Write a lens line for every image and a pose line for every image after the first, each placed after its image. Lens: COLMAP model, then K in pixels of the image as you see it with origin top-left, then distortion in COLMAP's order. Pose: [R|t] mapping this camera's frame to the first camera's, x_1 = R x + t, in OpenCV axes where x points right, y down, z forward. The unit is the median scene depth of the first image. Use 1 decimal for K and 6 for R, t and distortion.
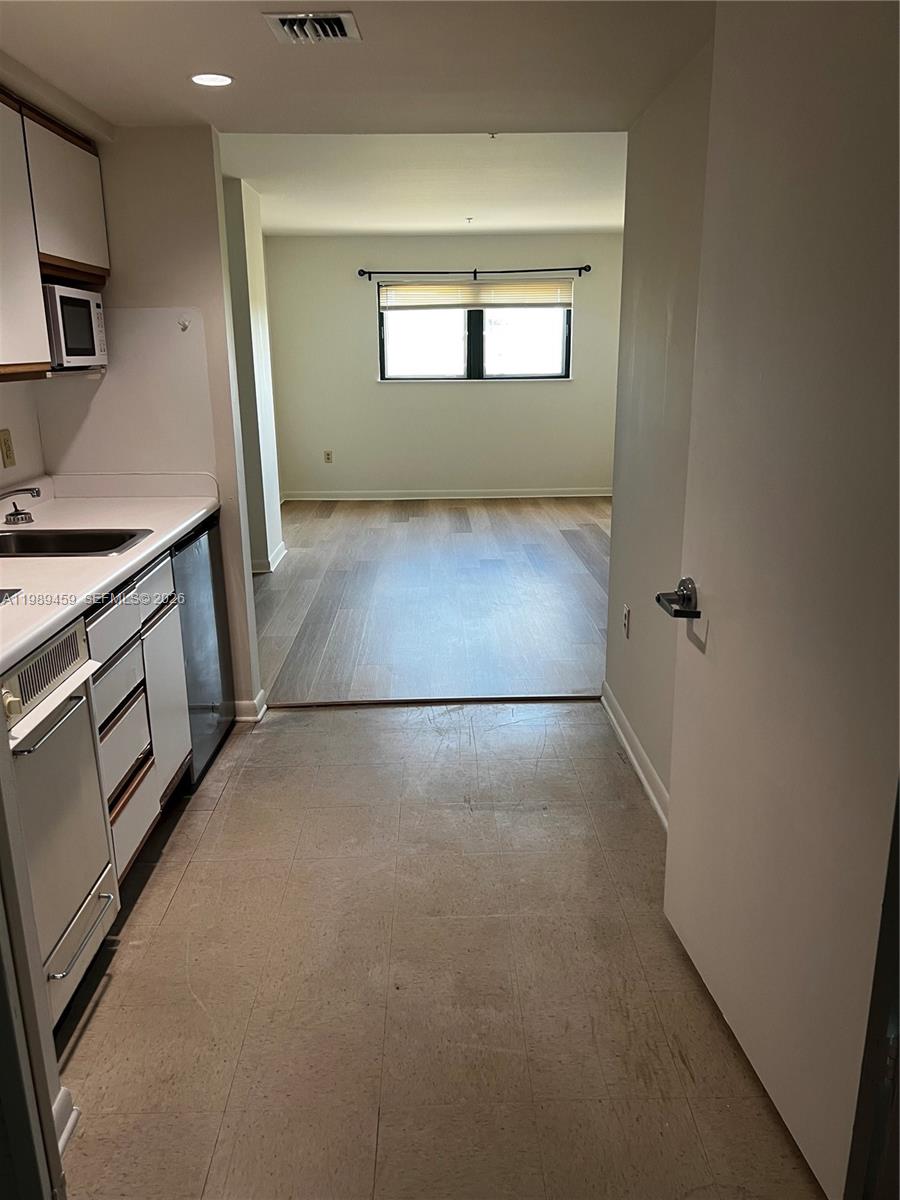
lens RADIAL K [[906.3, 0, 431.3], [0, 906.3, 603.2], [0, 0, 1]] dist [0.082941, -0.100465]
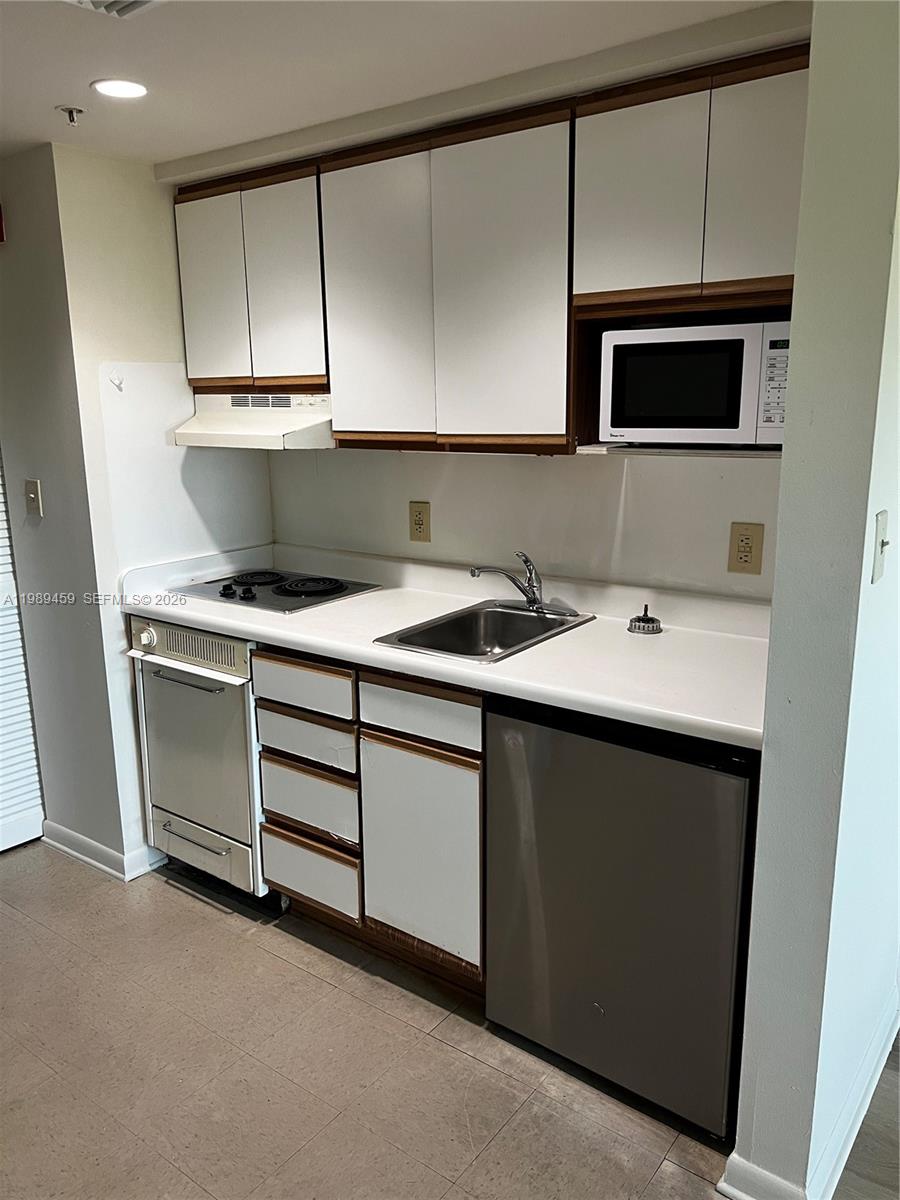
lens RADIAL K [[906.3, 0, 431.3], [0, 906.3, 603.2], [0, 0, 1]] dist [0.082941, -0.100465]
pose [[-0.611793, 0.203894, -0.764288, 0.253475], [-0.186673, 0.901703, 0.389980, -0.372363], [0.768676, 0.381259, -0.513595, 1.228184]]
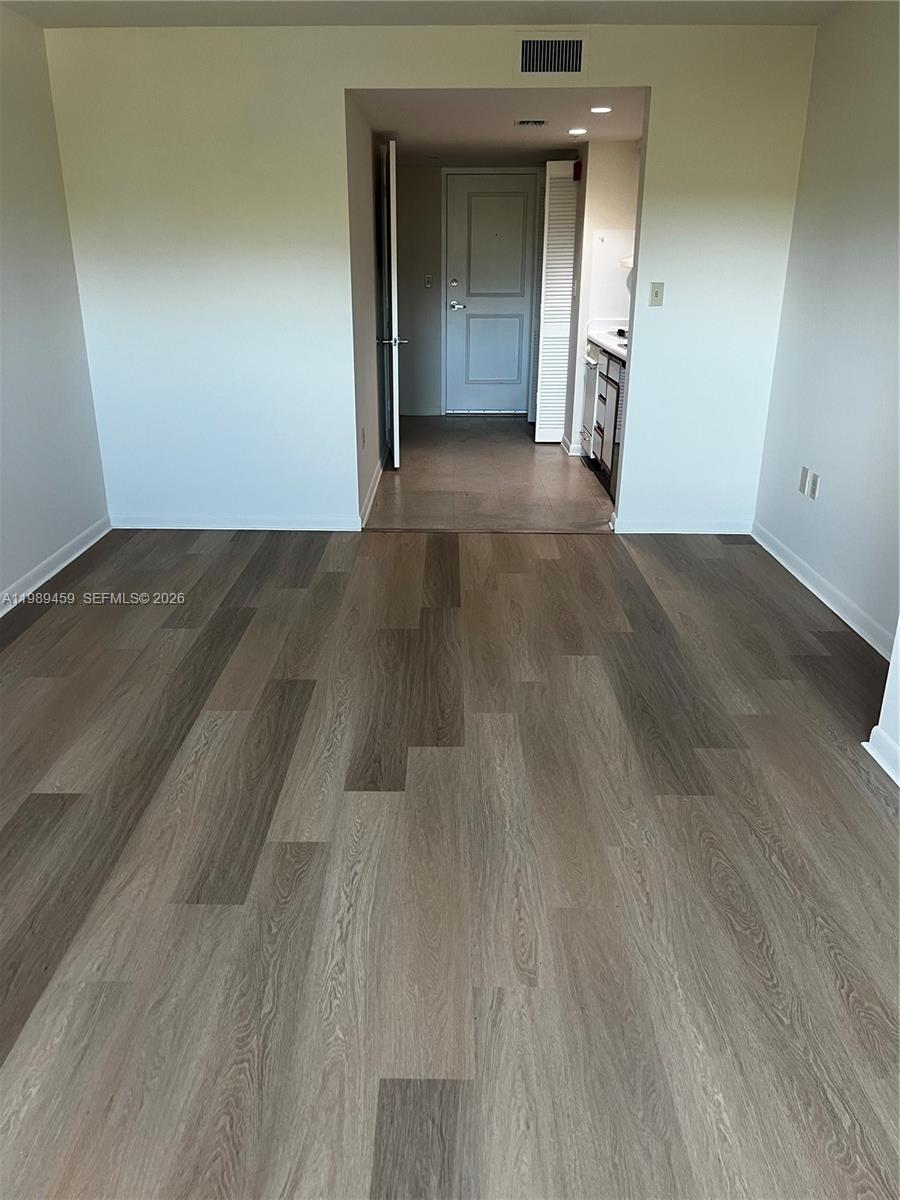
lens RADIAL K [[906.3, 0, 431.3], [0, 906.3, 603.2], [0, 0, 1]] dist [0.082941, -0.100465]
pose [[-0.999690, 0.009725, 0.022908, 0.076721], [0.021290, 0.810849, 0.584868, -0.733897], [-0.012887, 0.585174, -0.810805, 2.698147]]
